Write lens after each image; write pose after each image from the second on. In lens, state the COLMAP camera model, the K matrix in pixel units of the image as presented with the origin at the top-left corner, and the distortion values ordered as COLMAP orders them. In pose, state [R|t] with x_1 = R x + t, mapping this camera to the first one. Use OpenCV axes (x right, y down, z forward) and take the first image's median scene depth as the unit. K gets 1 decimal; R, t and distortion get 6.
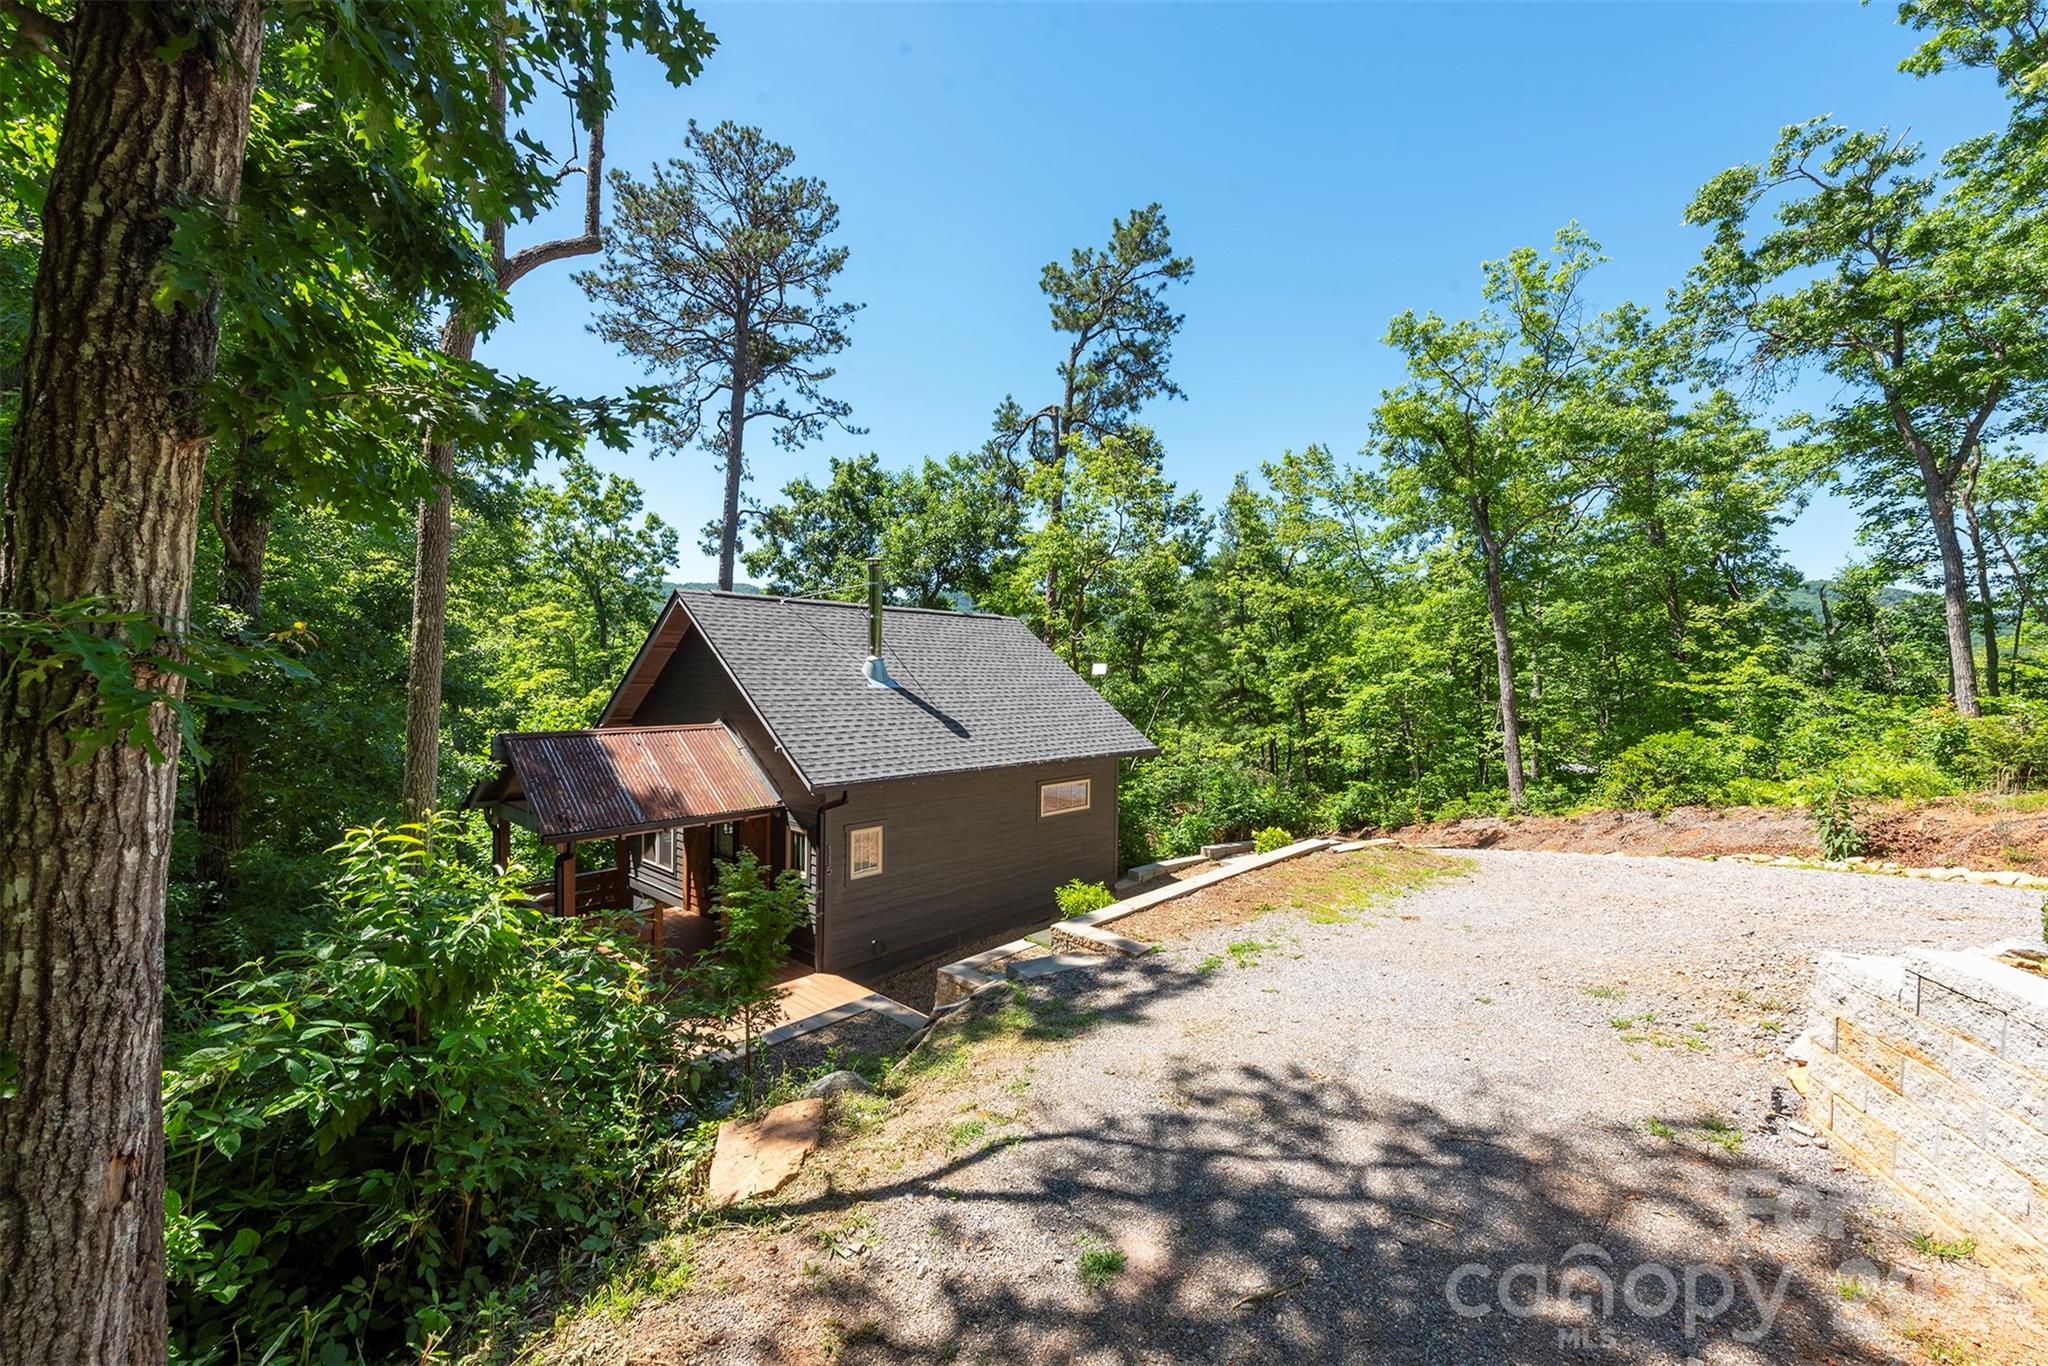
lens RADIAL K [[829.8, 0, 1031.3], [0, 829.8, 684.3], [0, 0, 1]] dist [0.011933, -0.000340]
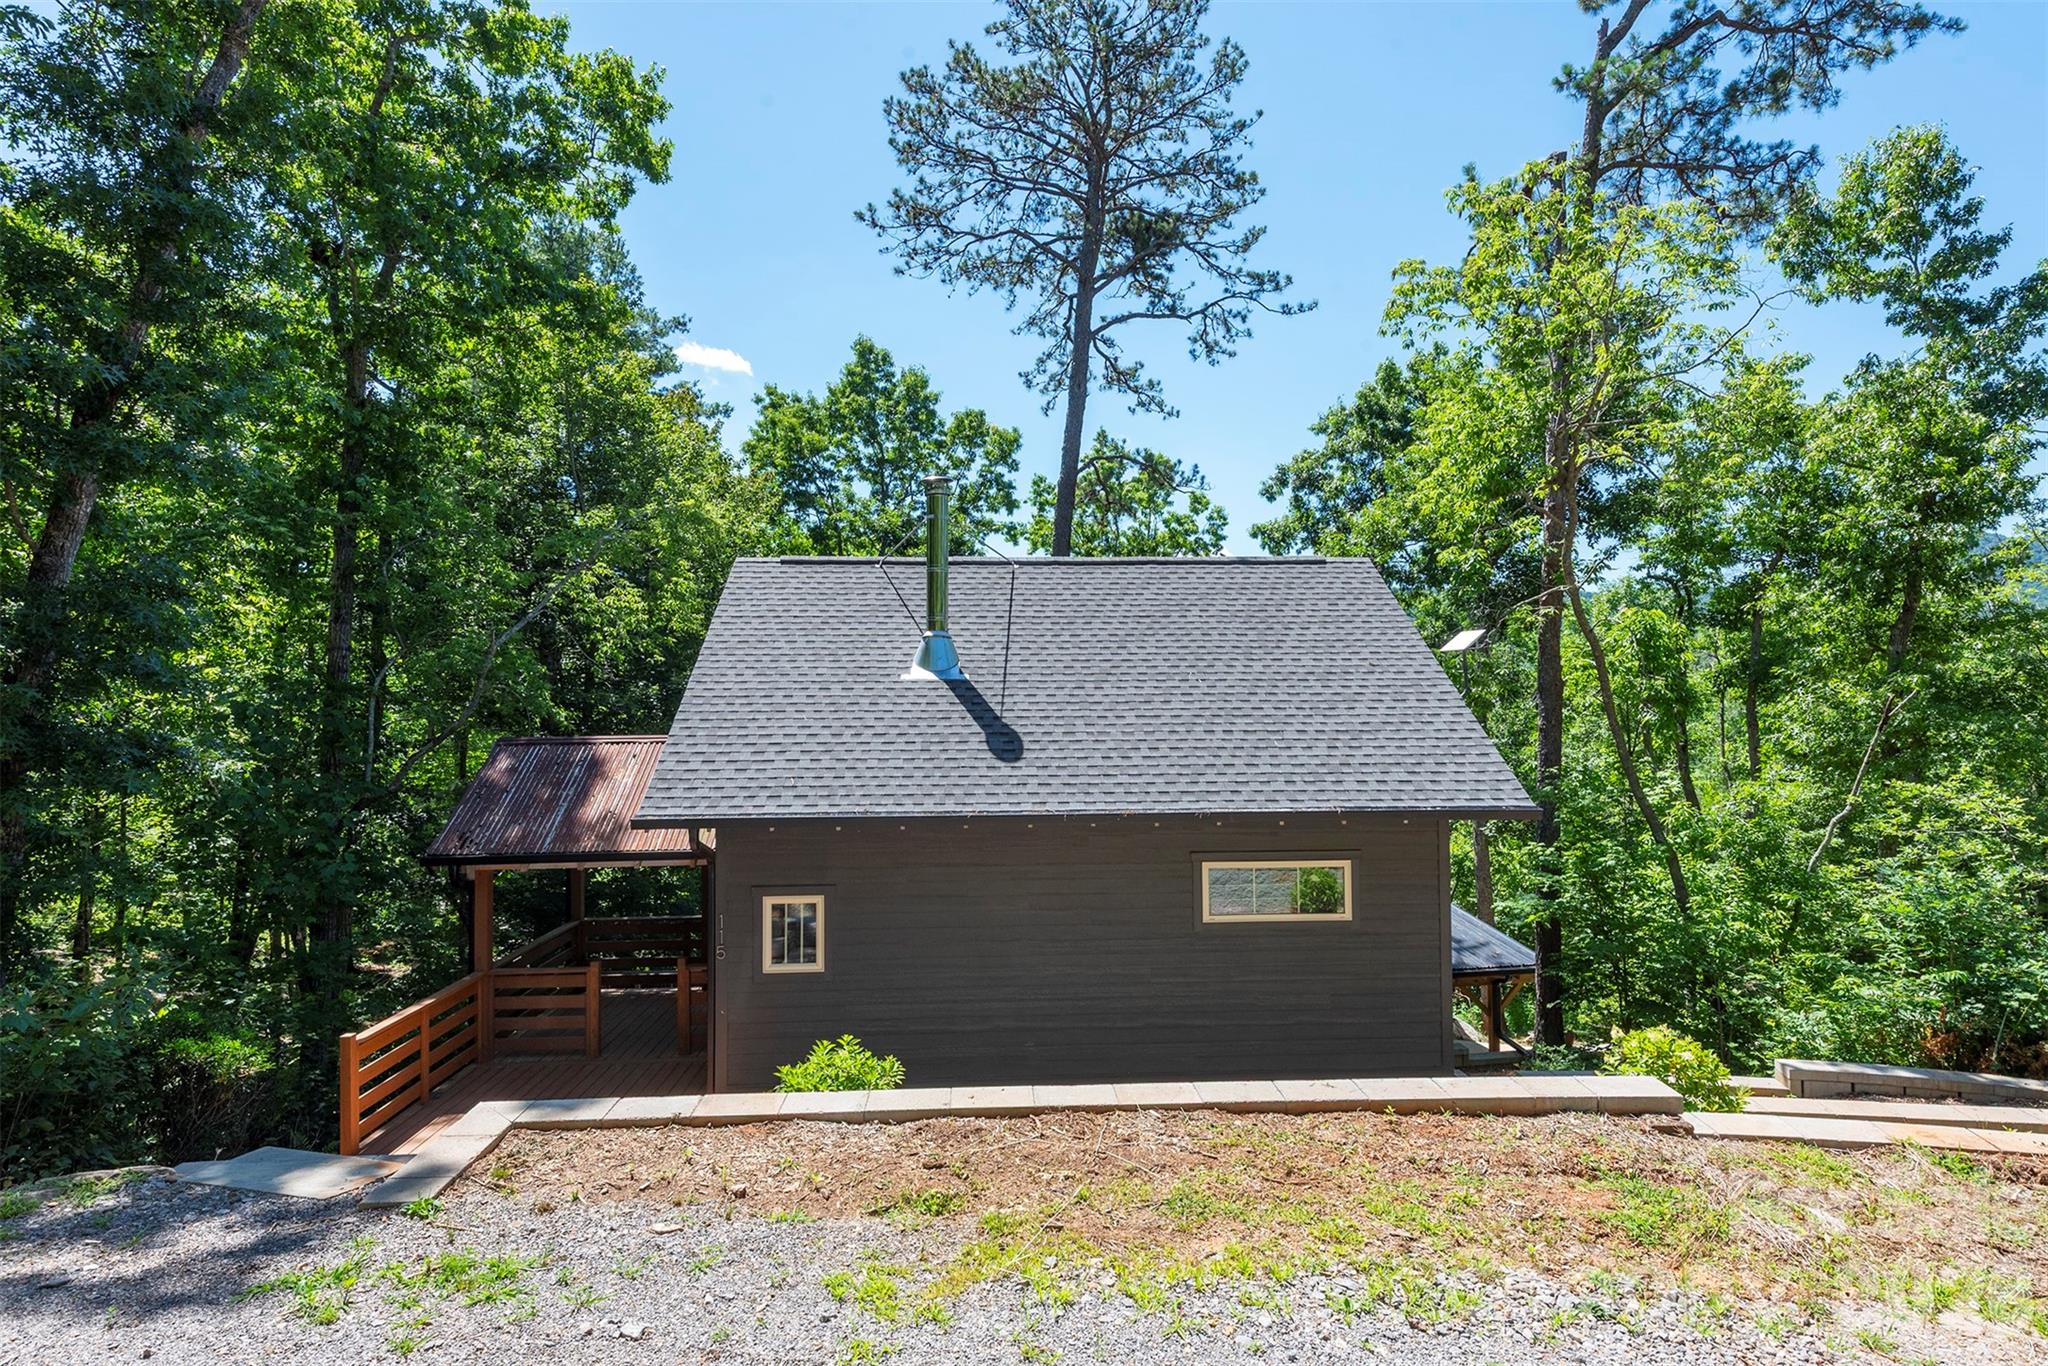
lens RADIAL K [[1116.7, 0, 1024.0], [0, 1116.7, 683.0], [0, 0, 1]] dist [0.000620, 0.000447]
pose [[0.685252, -0.032200, -0.727593, 0.295666], [0.001782, 0.999093, -0.042537, 0.026248], [0.728303, 0.027852, 0.684689, 0.280054]]
